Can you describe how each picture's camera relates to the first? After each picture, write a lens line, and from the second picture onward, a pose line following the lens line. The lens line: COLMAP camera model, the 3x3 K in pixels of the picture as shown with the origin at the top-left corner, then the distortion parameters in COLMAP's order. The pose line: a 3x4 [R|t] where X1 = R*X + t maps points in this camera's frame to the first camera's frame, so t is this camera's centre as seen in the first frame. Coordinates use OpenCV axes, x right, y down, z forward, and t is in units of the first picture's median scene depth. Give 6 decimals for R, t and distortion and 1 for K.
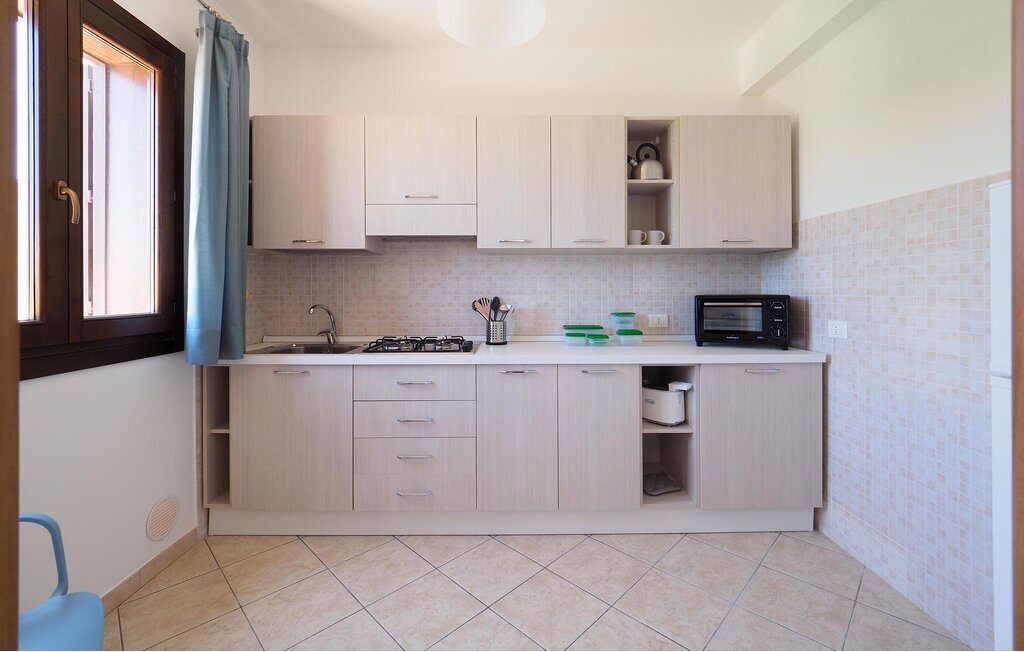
lens RADIAL K [[427.1, 0, 511.8], [0, 427.1, 291.1], [0, 0, 1]] dist [-0.001637, -0.000171]
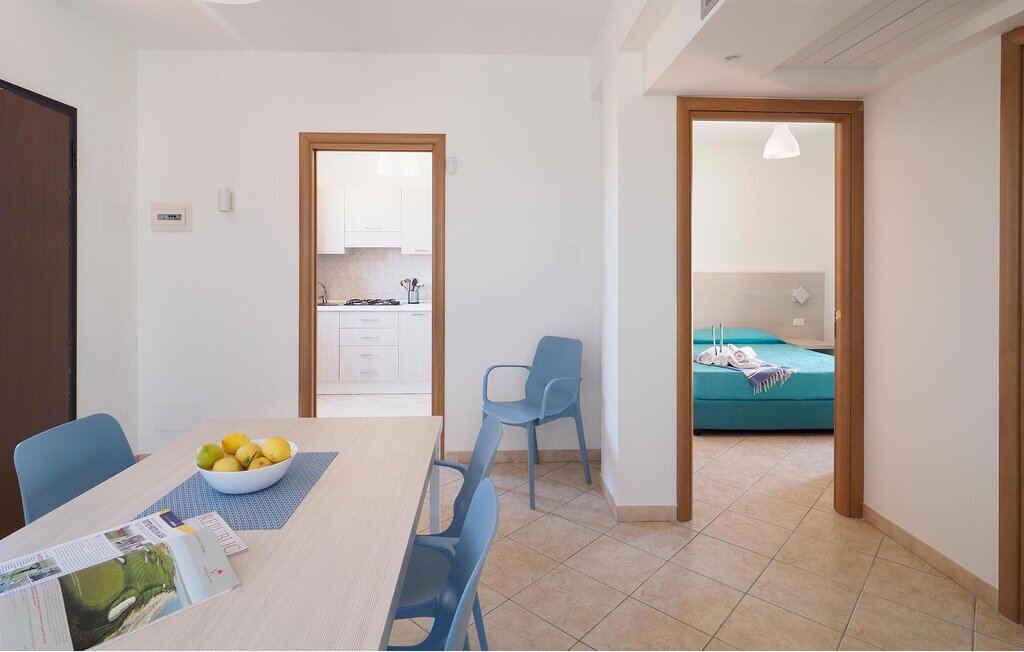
lens RADIAL K [[521.1, 0, 509.4], [0, 521.1, 268.6], [0, 0, 1]] dist [0.001258, -0.000032]
pose [[0.999616, 0.005719, 0.027106, 0.344460], [-0.005737, 0.999983, 0.000599, -0.035789], [-0.027102, -0.000755, 0.999632, -1.392116]]
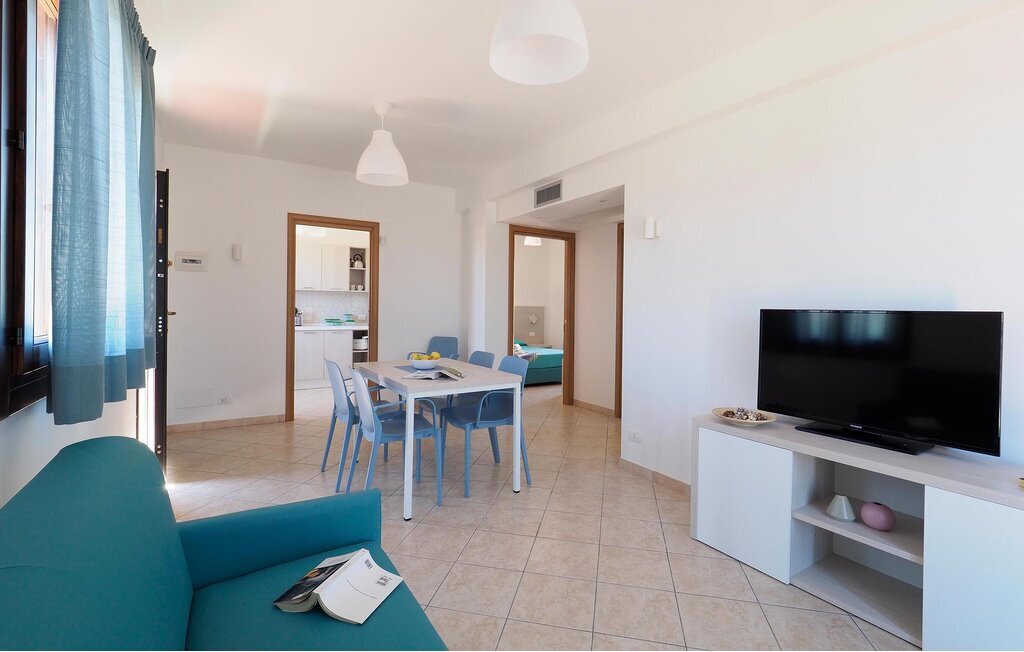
lens RADIAL K [[458.9, 0, 514.3], [0, 458.9, 309.9], [0, 0, 1]] dist [0.000331, -0.000011]
pose [[0.846233, 0.011514, 0.532689, -0.429416], [-0.015105, 0.999883, 0.002384, -0.000261], [-0.532599, -0.010063, 0.846308, -2.176333]]
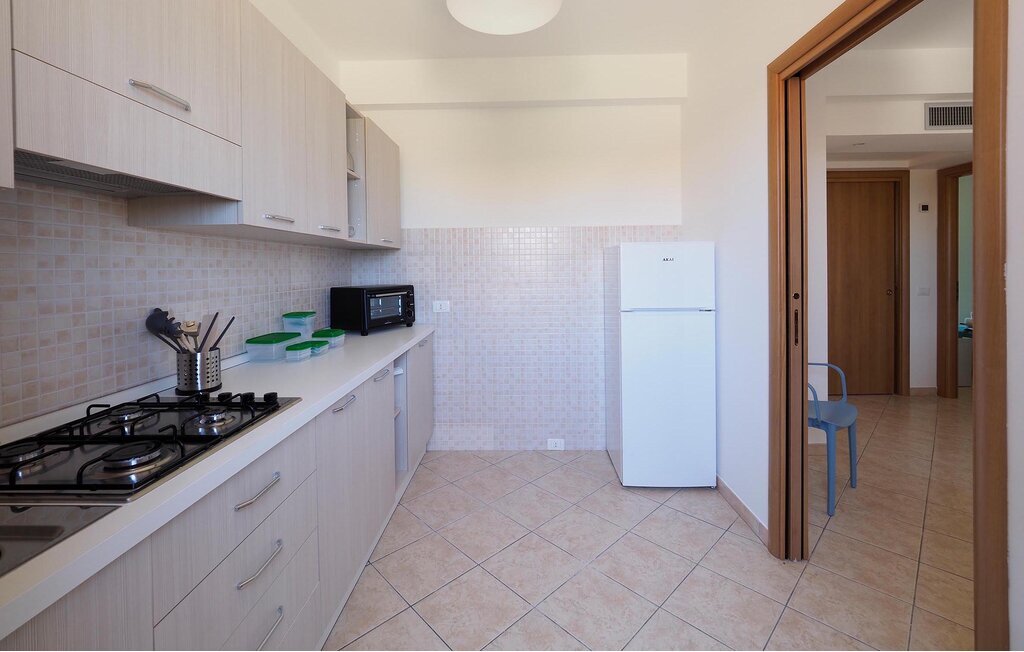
lens RADIAL K [[429.2, 0, 507.4], [0, 429.2, 272.5], [0, 0, 1]] dist [-0.000427, -0.000162]
pose [[0.048590, -0.008384, 0.998784, -0.634422], [0.015397, 0.999852, 0.007644, -0.032963], [-0.998700, 0.015007, 0.048712, 0.605296]]
